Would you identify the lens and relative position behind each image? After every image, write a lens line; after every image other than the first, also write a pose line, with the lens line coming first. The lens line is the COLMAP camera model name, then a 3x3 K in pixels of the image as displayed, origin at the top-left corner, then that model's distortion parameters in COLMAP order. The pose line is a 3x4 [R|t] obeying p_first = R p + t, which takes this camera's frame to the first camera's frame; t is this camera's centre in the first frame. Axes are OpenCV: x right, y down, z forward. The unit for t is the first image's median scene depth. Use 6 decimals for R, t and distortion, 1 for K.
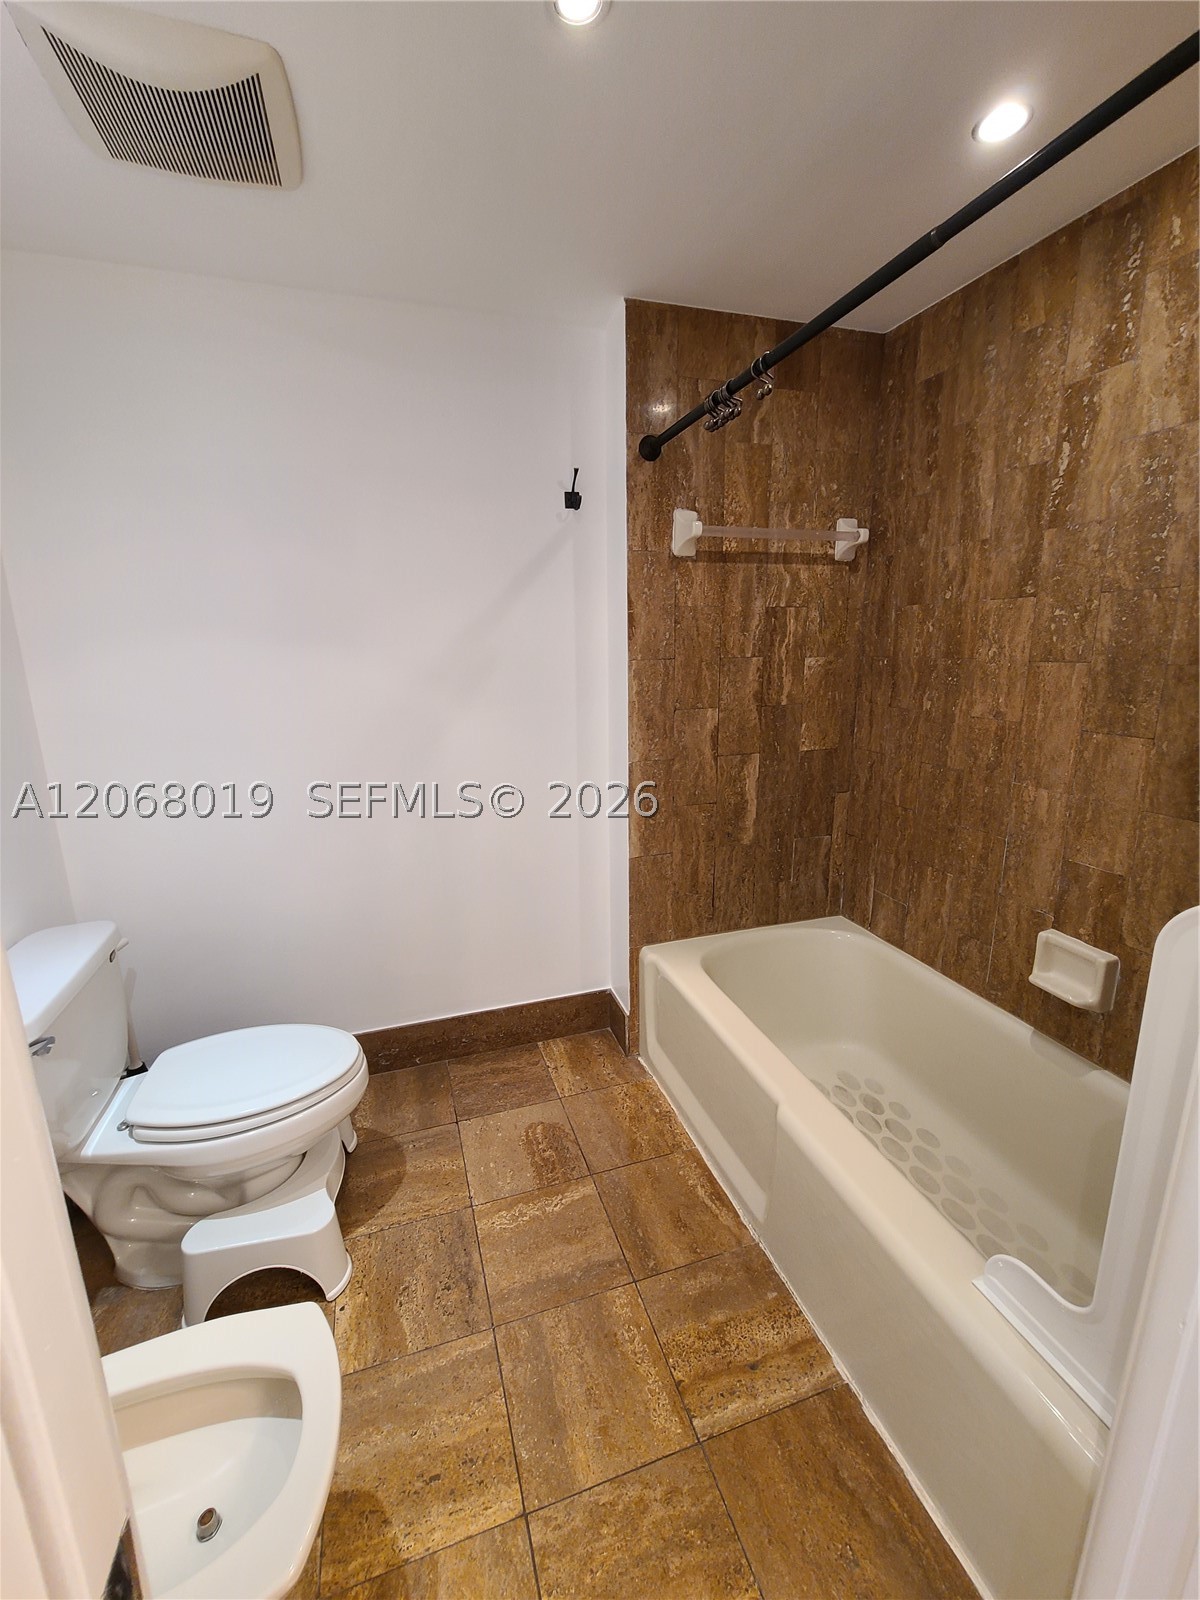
lens RADIAL K [[656.5, 0, 598.8], [0, 656.5, 798.7], [0, 0, 1]] dist [-0.004283, 0.001638]
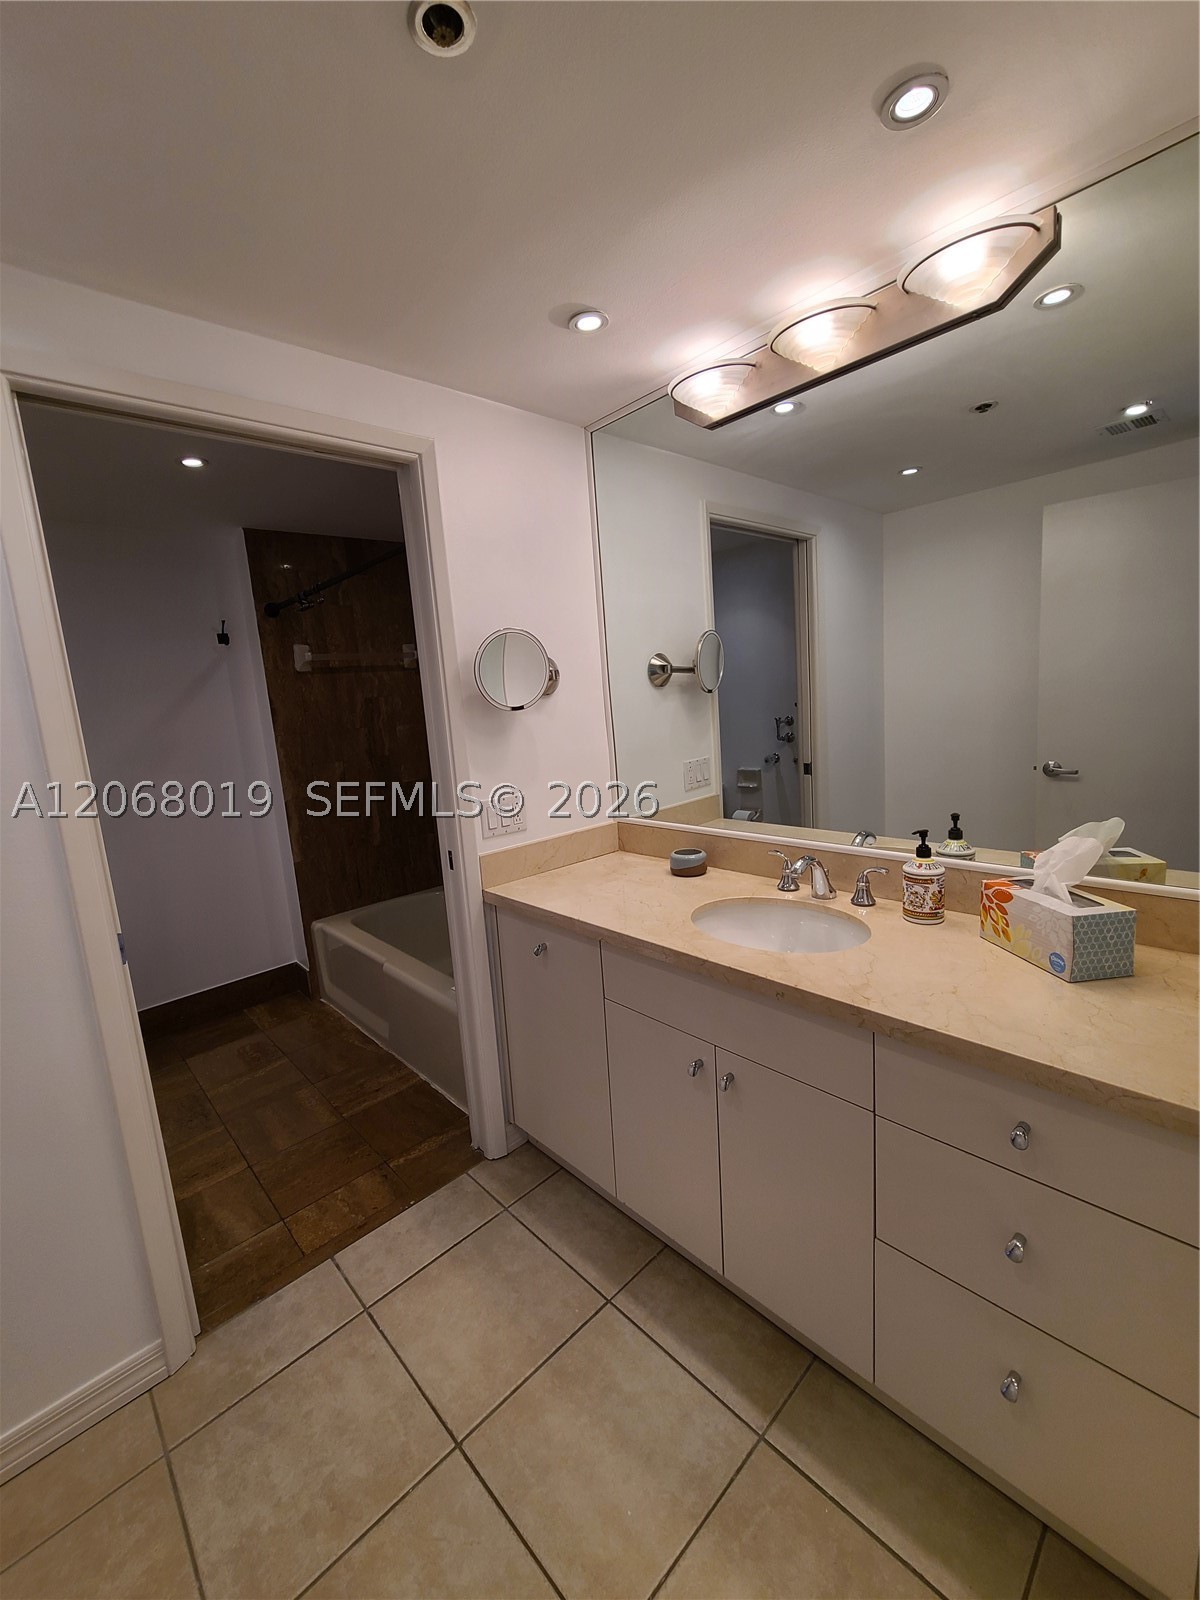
lens RADIAL K [[656.5, 0, 597.1], [0, 656.5, 794.6], [0, 0, 1]] dist [-0.004283, 0.001638]
pose [[0.906409, -0.116972, 0.405881, 0.091514], [0.155079, 0.985943, -0.062180, 0.148019], [-0.392903, 0.119304, 0.911808, -0.740066]]
